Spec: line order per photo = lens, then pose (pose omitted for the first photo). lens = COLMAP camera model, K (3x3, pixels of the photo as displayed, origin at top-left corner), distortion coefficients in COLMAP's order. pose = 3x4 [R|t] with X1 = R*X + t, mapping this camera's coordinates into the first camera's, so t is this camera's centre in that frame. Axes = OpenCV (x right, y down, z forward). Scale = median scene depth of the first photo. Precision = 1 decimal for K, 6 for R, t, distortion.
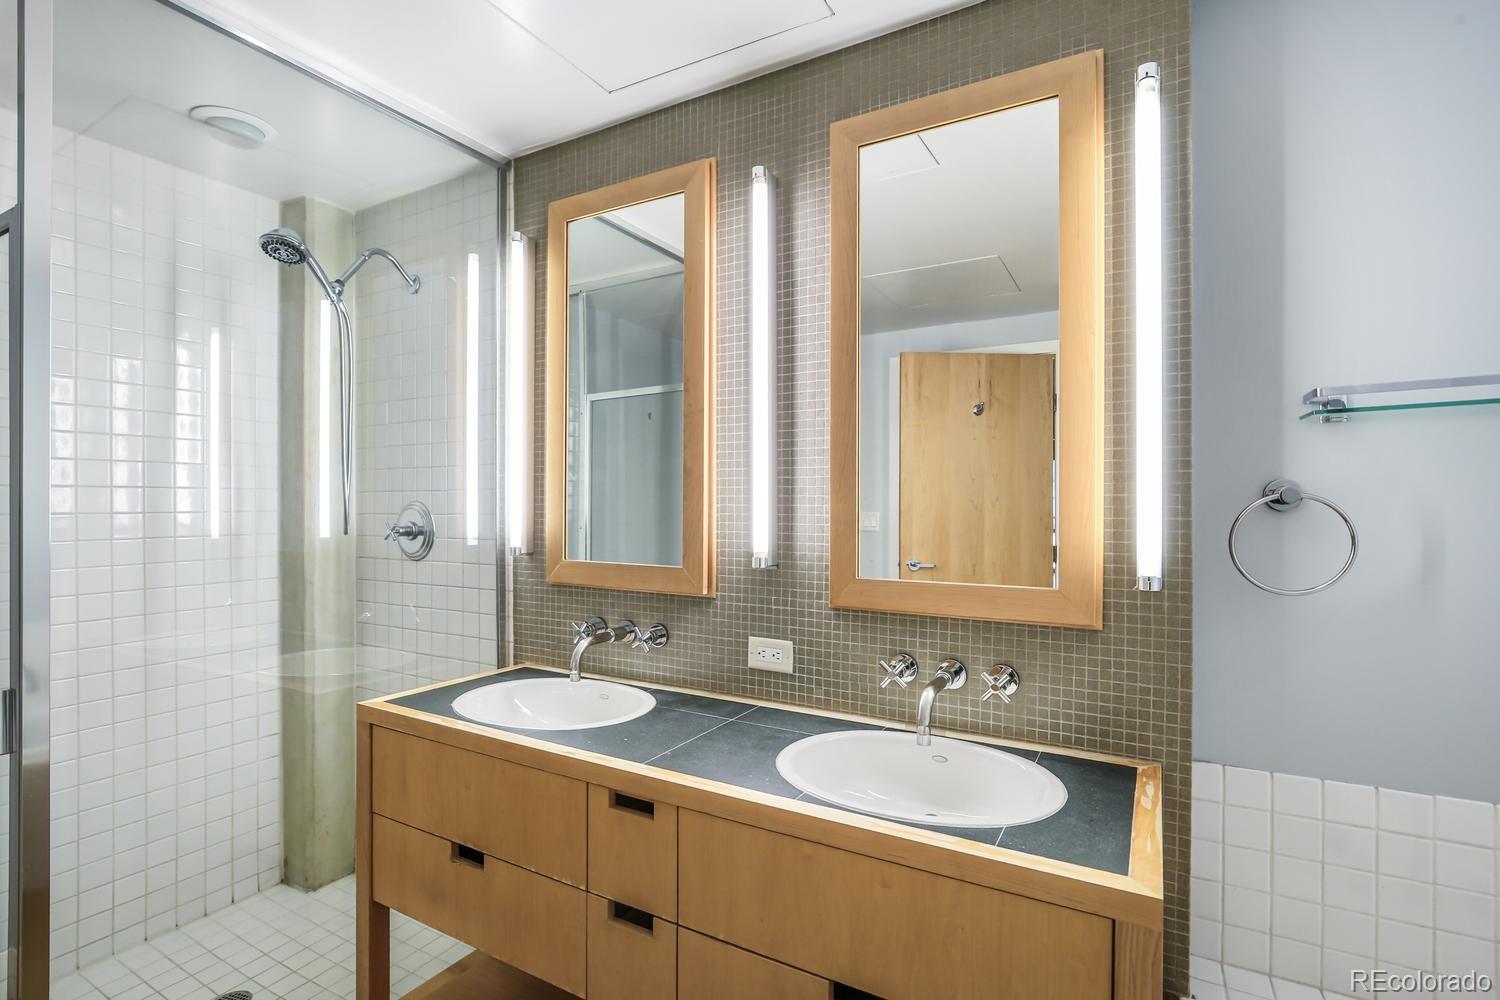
lens RADIAL K [[728.1, 0, 751.5], [0, 728.1, 509.4], [0, 0, 1]] dist [-0.005470, -0.000267]
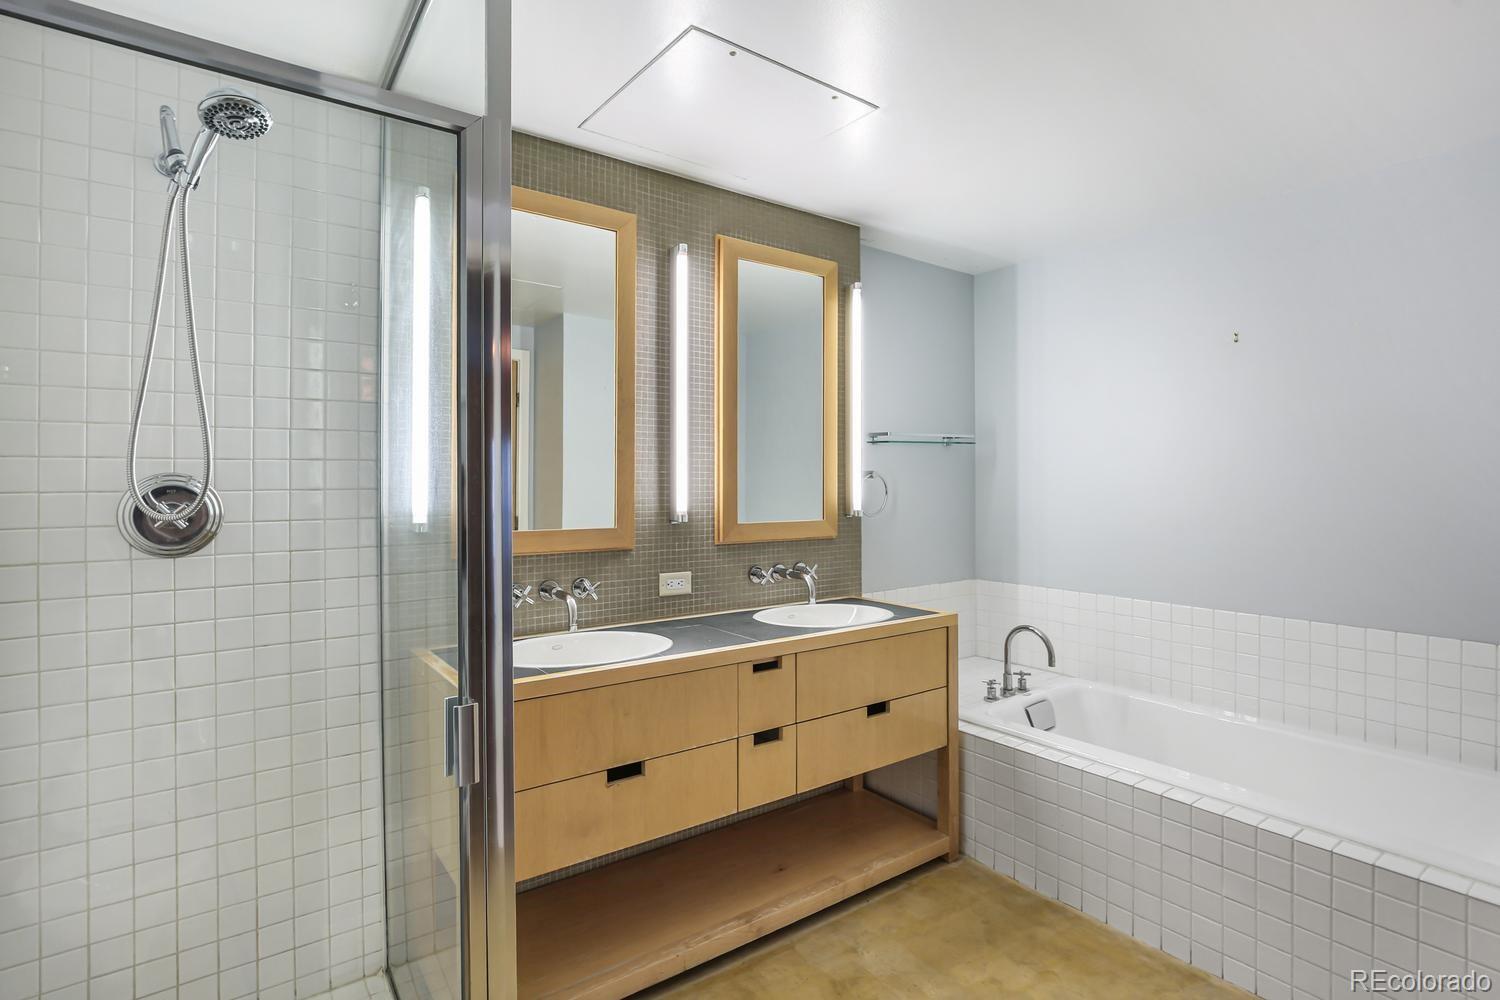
lens RADIAL K [[728.1, 0, 755.3], [0, 728.1, 484.3], [0, 0, 1]] dist [-0.005470, -0.000267]
pose [[0.417865, -0.007596, 0.908477, -1.221539], [0.009064, 0.999950, 0.004192, 0.000626], [-0.908464, 0.006483, 0.417913, 0.267122]]
